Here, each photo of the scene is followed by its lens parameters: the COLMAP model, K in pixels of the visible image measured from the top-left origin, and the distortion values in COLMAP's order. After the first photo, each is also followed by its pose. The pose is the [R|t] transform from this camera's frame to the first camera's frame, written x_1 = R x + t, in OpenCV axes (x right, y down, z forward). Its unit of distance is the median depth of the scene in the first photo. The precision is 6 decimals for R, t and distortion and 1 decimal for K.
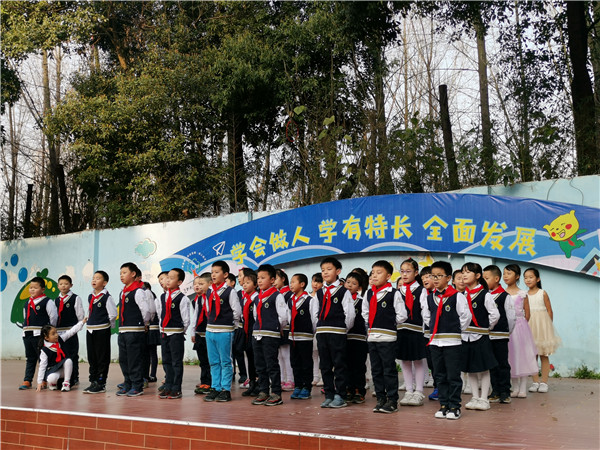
lens RADIAL K [[700.2, 0, 299.9], [0, 700.2, 225.1], [0, 0, 1]] dist [-0.015157, 0.000000]
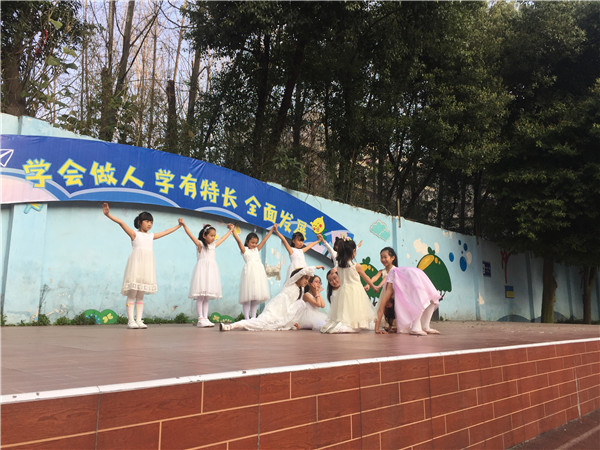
lens RADIAL K [[503.3, 0, 300.0], [0, 503.3, 224.4], [0, 0, 1]] dist [0.009287, 0.001829]
pose [[0.173392, 0.190238, 0.966305, -0.618323], [-0.129566, 0.977045, -0.169103, 0.167978], [-0.976293, -0.095879, 0.194061, 0.697716]]
